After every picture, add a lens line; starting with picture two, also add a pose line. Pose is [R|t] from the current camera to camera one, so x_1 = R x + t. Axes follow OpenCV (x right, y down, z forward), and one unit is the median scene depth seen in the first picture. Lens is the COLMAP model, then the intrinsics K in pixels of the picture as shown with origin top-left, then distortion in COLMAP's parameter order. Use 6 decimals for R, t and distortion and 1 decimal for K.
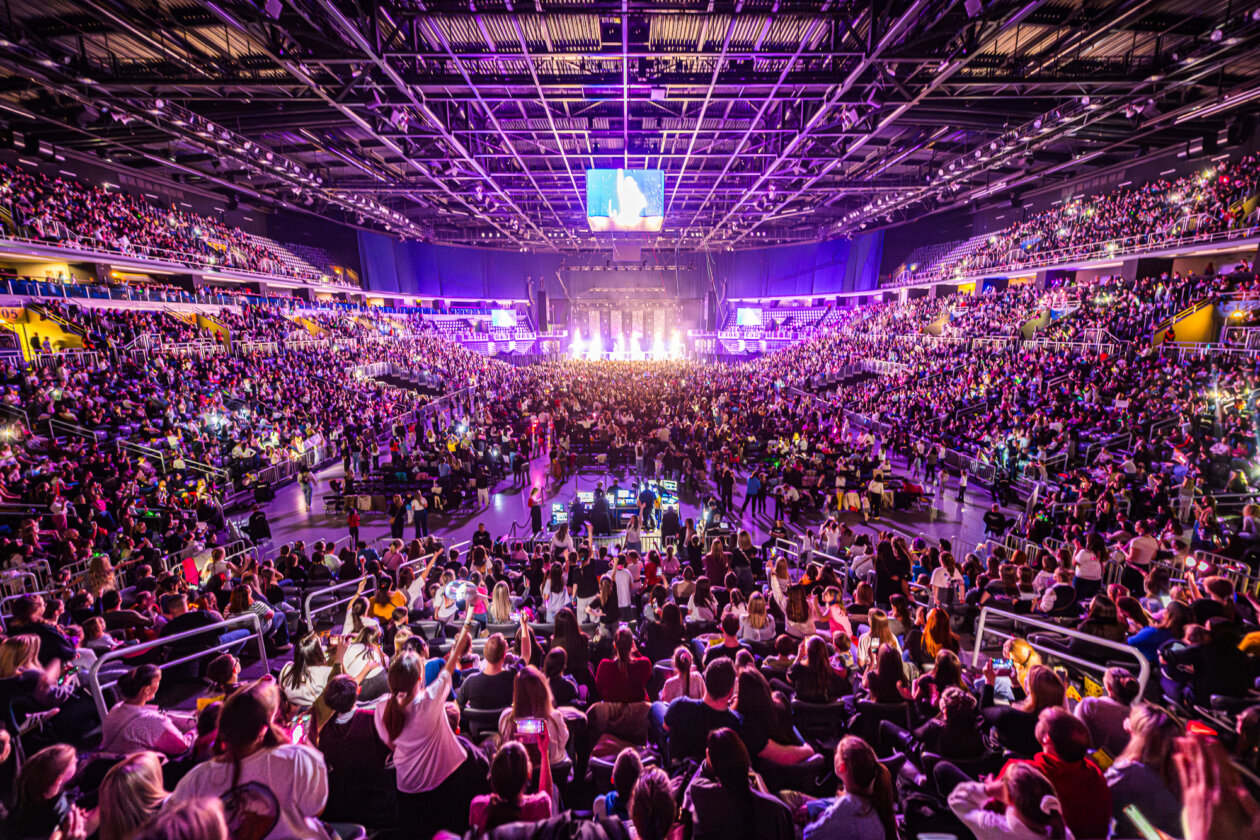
lens RADIAL K [[508.7, 0, 630.0], [0, 508.7, 420.0], [0, 0, 1]] dist [-0.000091, 0.000126]
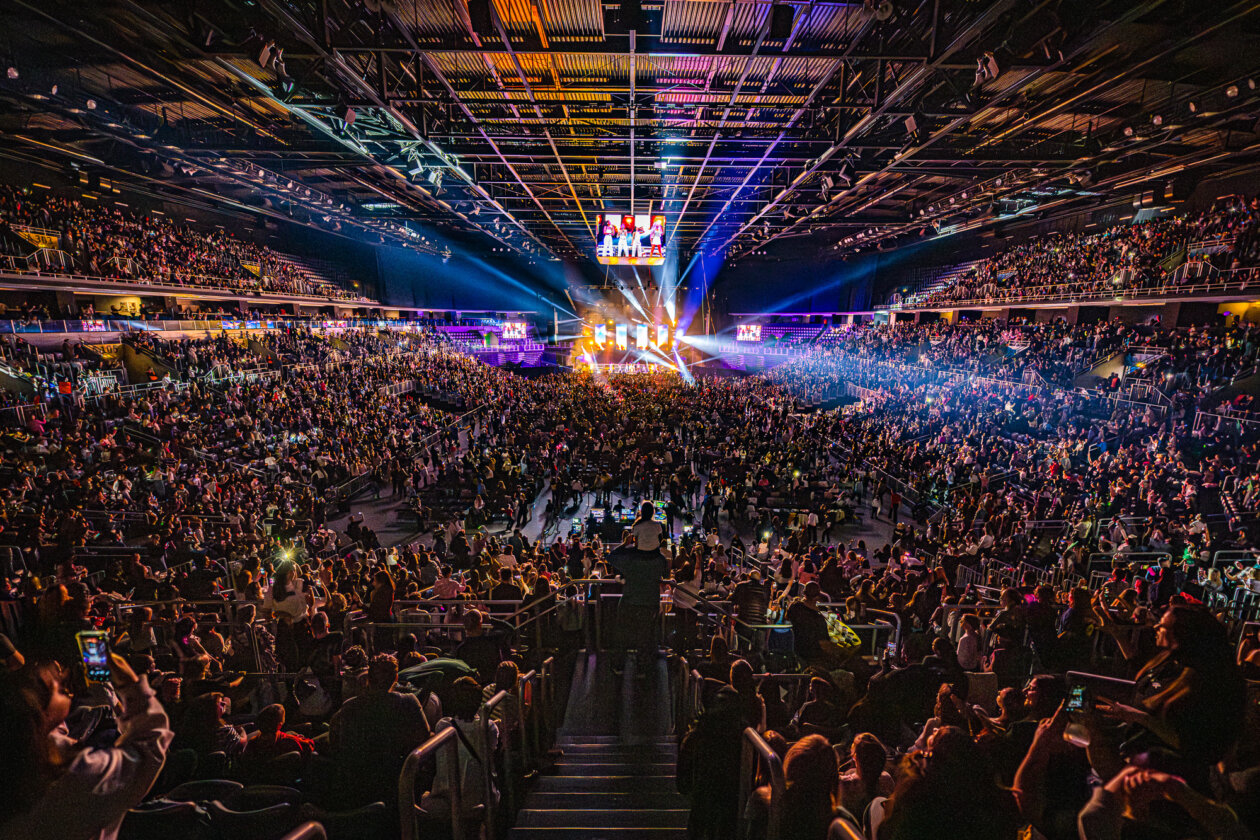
lens RADIAL K [[517.2, 0, 634.2], [0, 517.2, 436.6], [0, 0, 1]] dist [0.000145, -0.000073]
pose [[0.999904, 0.013843, 0.001121, 0.001750], [-0.013869, 0.999515, 0.027870, -0.033233], [-0.000735, -0.027883, 0.999611, -0.130812]]
